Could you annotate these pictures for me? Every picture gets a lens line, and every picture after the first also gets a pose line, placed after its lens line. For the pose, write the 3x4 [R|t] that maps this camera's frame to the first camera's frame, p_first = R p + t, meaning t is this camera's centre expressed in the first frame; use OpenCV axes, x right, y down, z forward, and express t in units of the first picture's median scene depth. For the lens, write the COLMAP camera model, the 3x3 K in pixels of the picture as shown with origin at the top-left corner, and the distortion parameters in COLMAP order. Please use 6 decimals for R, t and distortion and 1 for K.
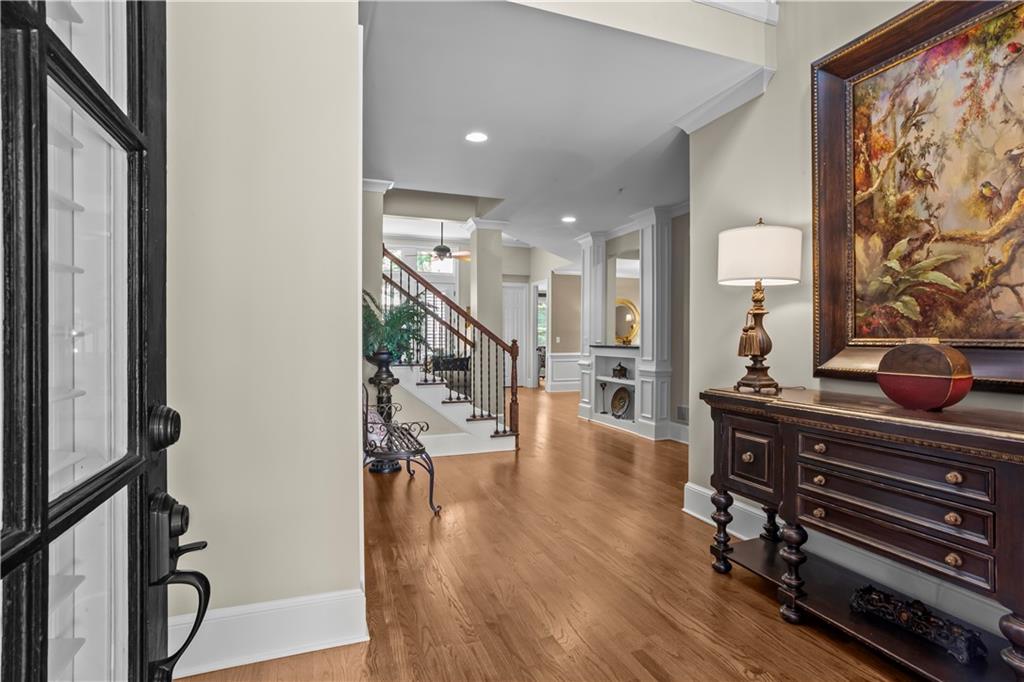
lens RADIAL K [[490.8, 0, 511.4], [0, 490.8, 336.8], [0, 0, 1]] dist [-0.023915, 0.000472]
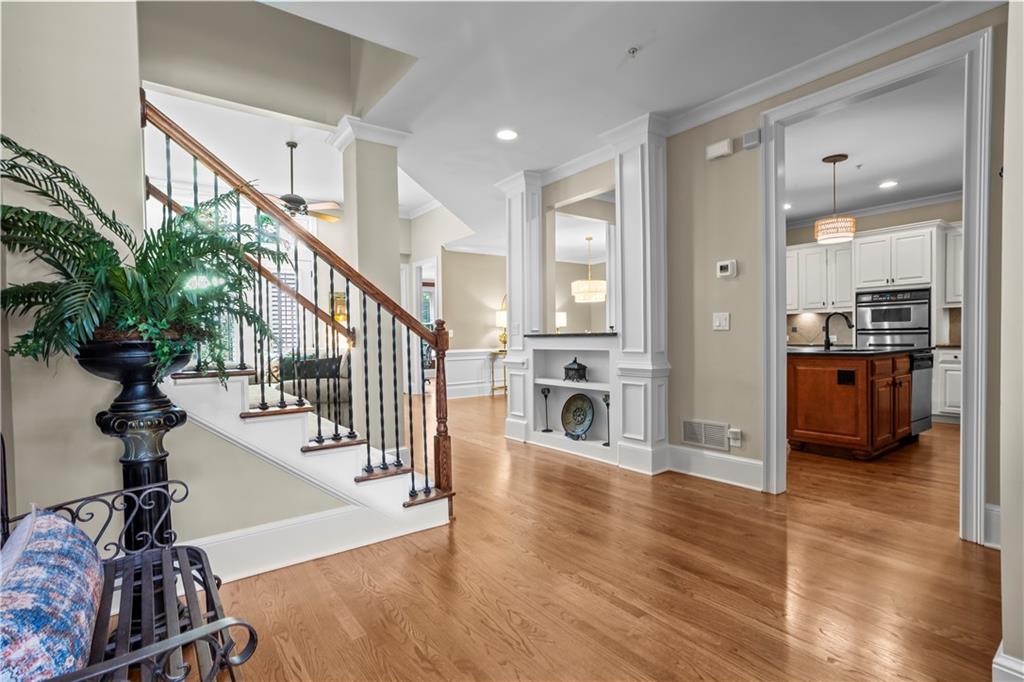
lens RADIAL K [[490.8, 0, 509.1], [0, 490.8, 349.1], [0, 0, 1]] dist [-0.023915, 0.000472]
pose [[0.962290, -0.024003, 0.270963, -0.060828], [0.017228, 0.999477, 0.027356, 0.021613], [-0.271478, -0.021657, 0.962201, 0.403714]]
